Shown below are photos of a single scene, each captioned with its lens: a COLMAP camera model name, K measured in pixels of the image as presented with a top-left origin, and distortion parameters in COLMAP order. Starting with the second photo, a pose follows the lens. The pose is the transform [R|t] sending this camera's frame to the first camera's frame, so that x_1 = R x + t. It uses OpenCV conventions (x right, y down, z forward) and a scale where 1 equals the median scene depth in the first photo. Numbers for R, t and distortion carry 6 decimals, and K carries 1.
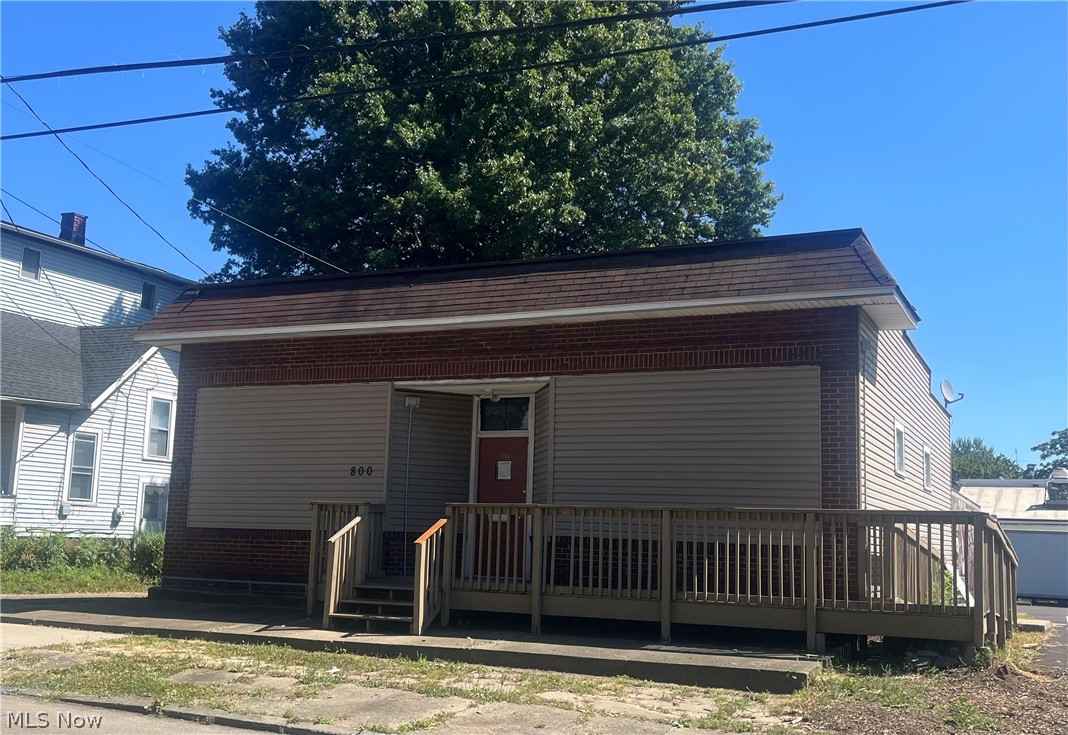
lens RADIAL K [[1127.2, 0, 534.0], [0, 1127.2, 367.5], [0, 0, 1]] dist [0.033651, -0.008441]
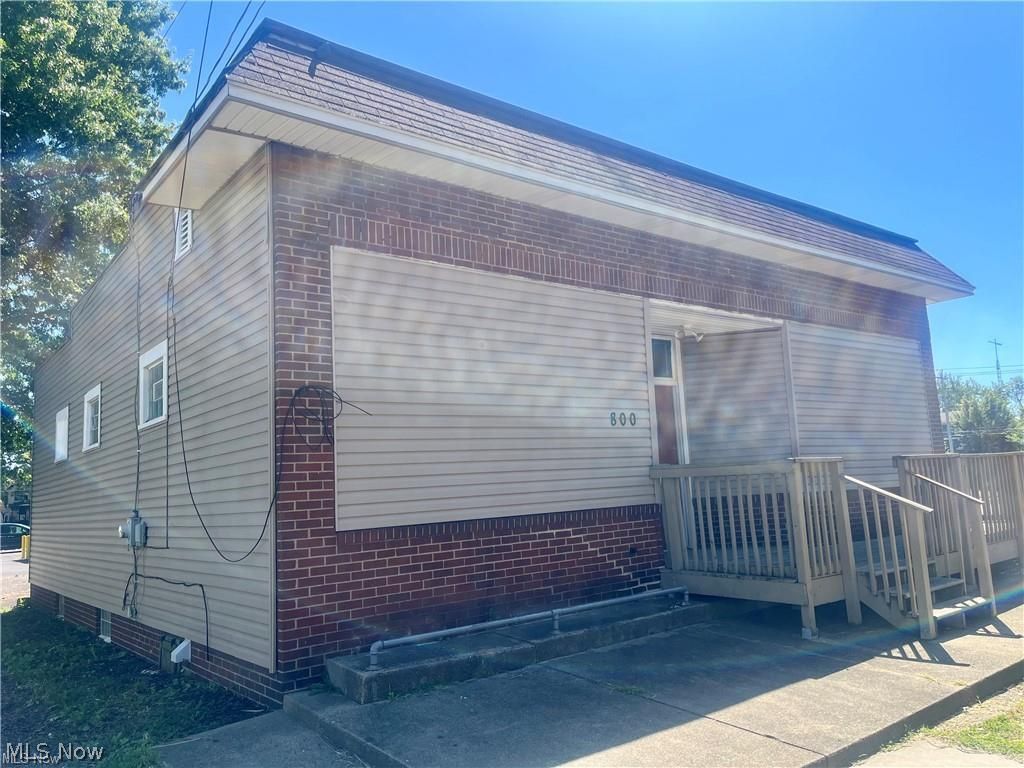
lens RADIAL K [[839.9, 0, 512.0], [0, 839.9, 384.0], [0, 0, 1]] dist [0.108748, -0.001668]
pose [[0.397825, 0.072144, 0.914620, -0.675841], [-0.058853, 0.996857, -0.053032, 0.105492], [-0.915572, -0.032731, 0.400821, 0.888032]]
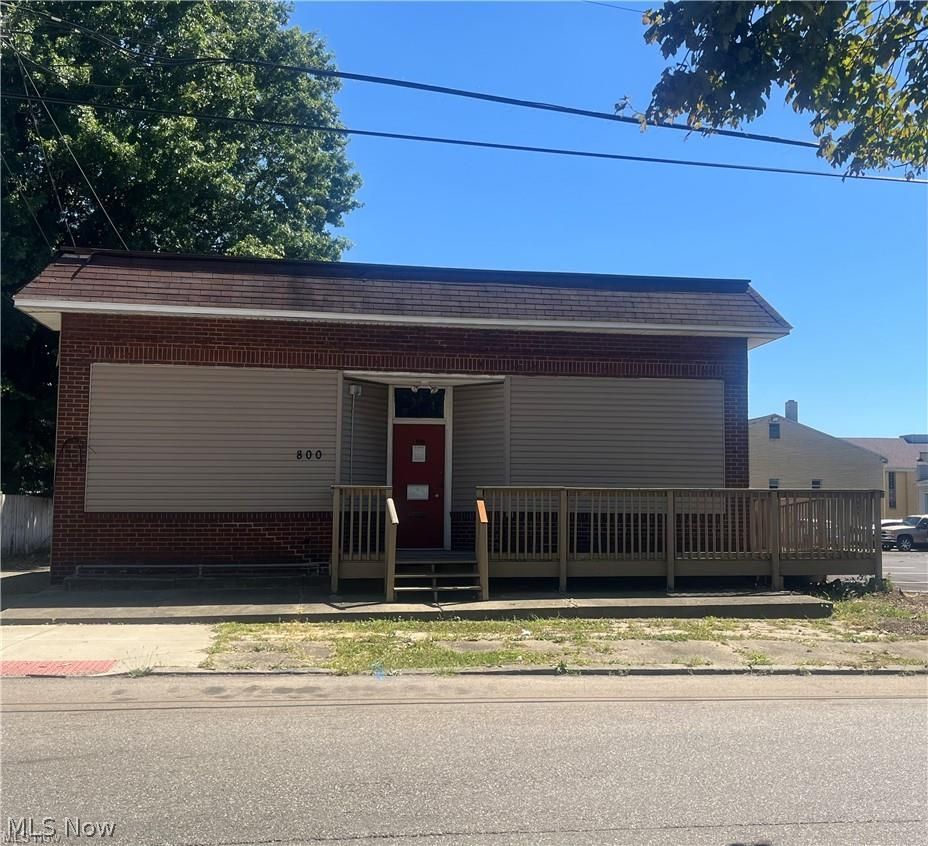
lens RADIAL K [[1161.7, 0, 464.0], [0, 1161.7, 423.0], [0, 0, 1]] dist [0.014332, -0.045694]
pose [[0.801580, 0.014025, 0.597724, -0.704188], [-0.069637, 0.995111, 0.070038, -0.023085], [-0.593819, -0.097765, 0.798637, 0.064617]]
